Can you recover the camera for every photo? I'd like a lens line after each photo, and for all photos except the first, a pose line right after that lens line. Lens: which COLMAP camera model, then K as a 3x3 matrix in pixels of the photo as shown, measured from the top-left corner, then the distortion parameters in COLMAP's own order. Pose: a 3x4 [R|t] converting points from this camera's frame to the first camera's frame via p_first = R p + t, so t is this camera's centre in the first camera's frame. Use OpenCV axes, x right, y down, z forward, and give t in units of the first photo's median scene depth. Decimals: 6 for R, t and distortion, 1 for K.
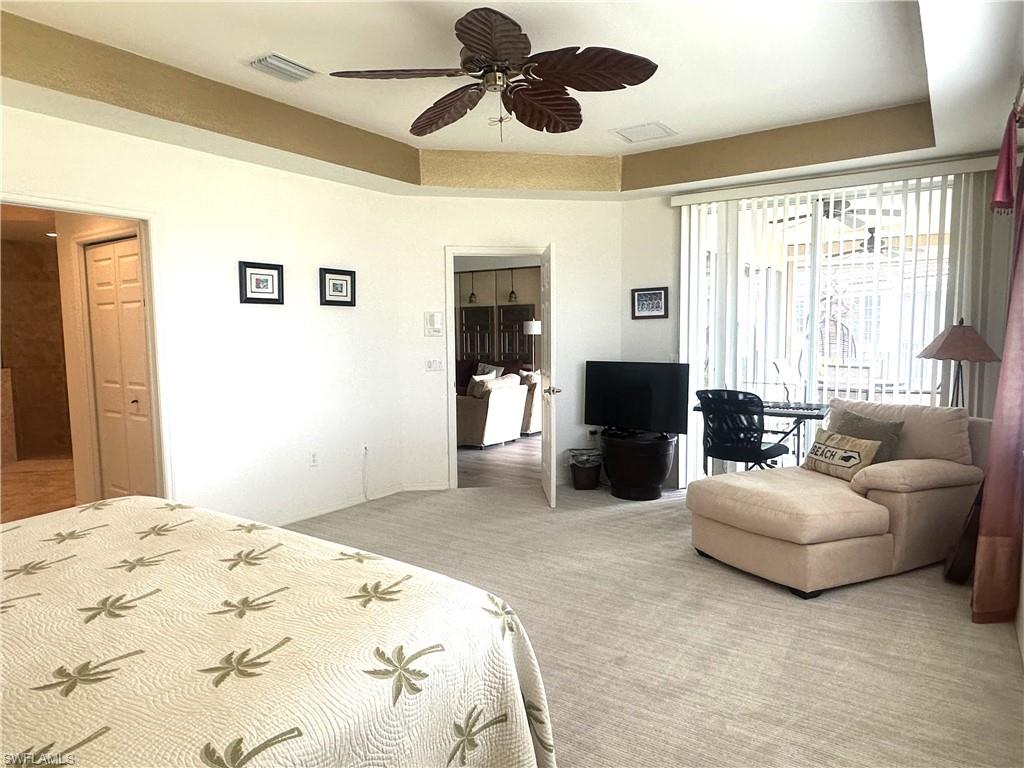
lens RADIAL K [[642.2, 0, 512.0], [0, 642.2, 384.0], [0, 0, 1]] dist [0.086180, -0.094142]
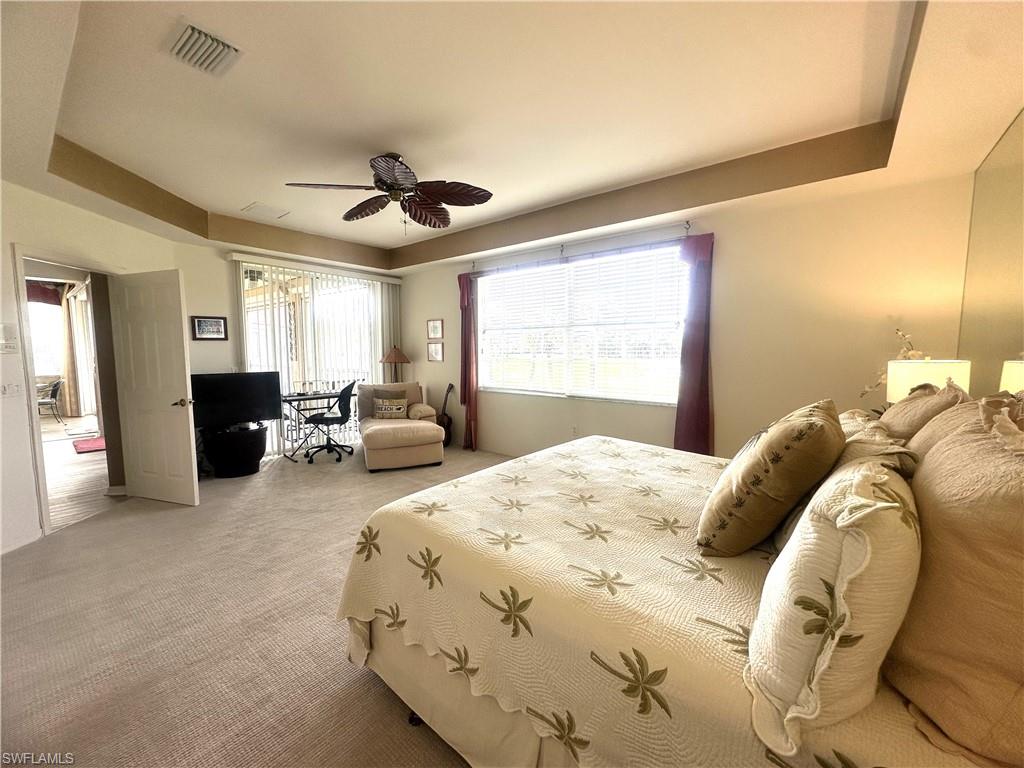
lens RADIAL K [[416.1, 0, 512.0], [0, 416.1, 384.0], [0, 0, 1]] dist [-0.011796, -0.000026]
pose [[0.085524, -0.078579, 0.993233, -0.816256], [0.077149, 0.994414, 0.072030, -0.039324], [-0.993345, 0.070467, 0.091108, 0.481375]]
